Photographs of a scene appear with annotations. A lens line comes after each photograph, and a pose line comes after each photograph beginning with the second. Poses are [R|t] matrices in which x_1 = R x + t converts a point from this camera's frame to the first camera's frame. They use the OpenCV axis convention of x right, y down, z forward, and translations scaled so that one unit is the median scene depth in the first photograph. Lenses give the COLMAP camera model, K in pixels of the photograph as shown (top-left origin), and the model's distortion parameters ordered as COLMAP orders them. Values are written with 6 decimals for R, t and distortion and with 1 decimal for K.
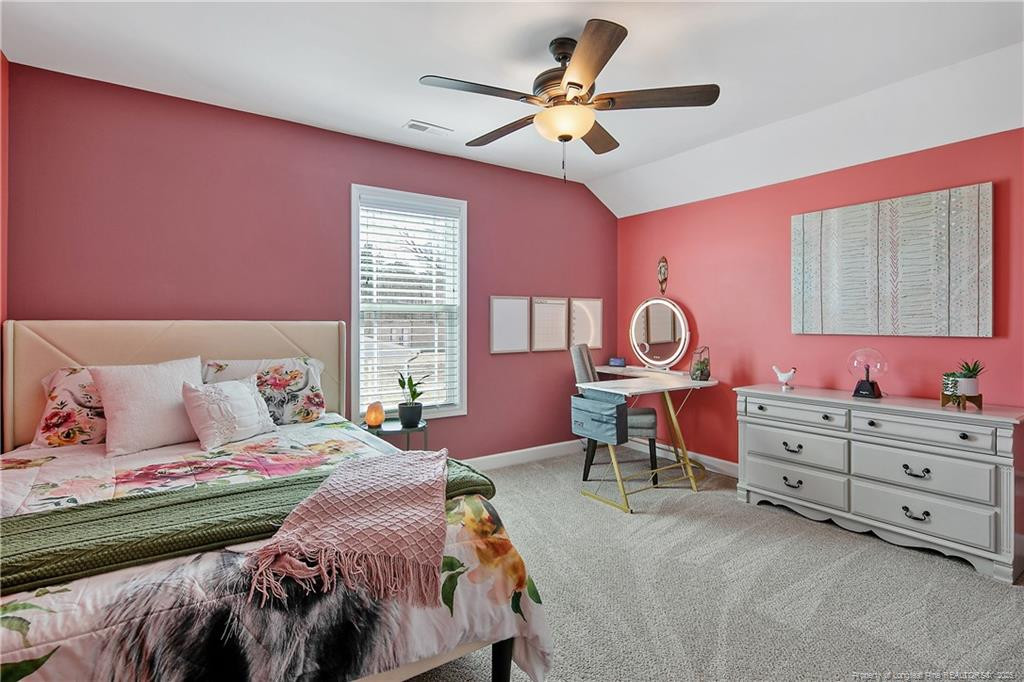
lens RADIAL K [[500.9, 0, 510.1], [0, 500.9, 322.2], [0, 0, 1]] dist [0.000557, -0.000193]
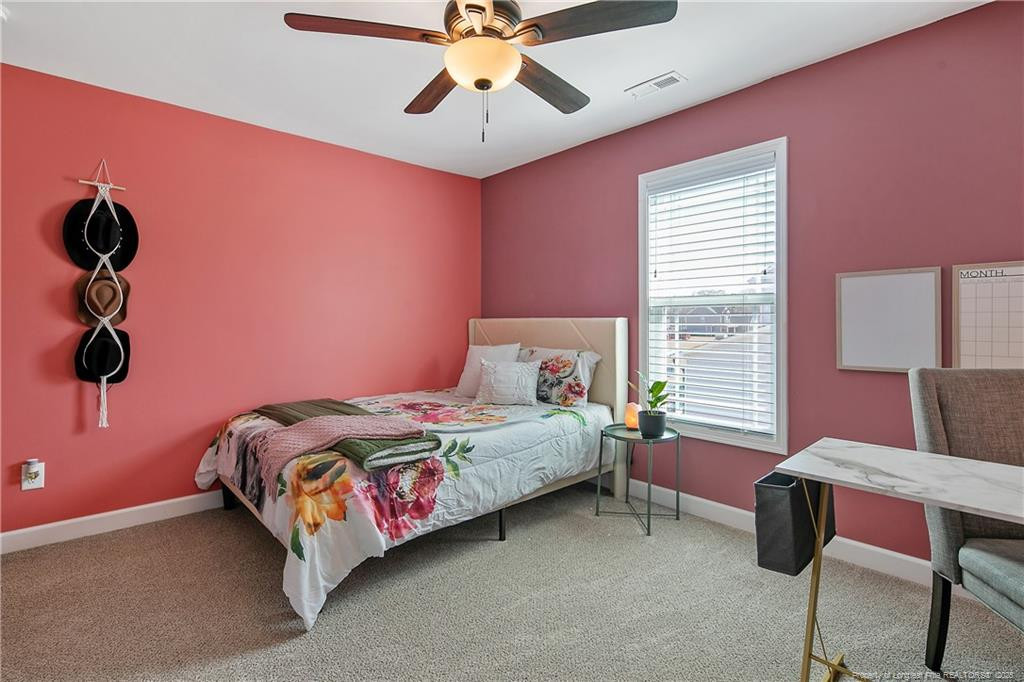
lens RADIAL K [[500.9, 0, 510.1], [0, 500.9, 322.2], [0, 0, 1]] dist [0.000557, -0.000193]
pose [[0.113829, -0.001474, -0.993499, 0.700512], [-0.002769, 0.999995, -0.001801, 0.010423], [0.993496, 0.002956, 0.113824, 0.729531]]
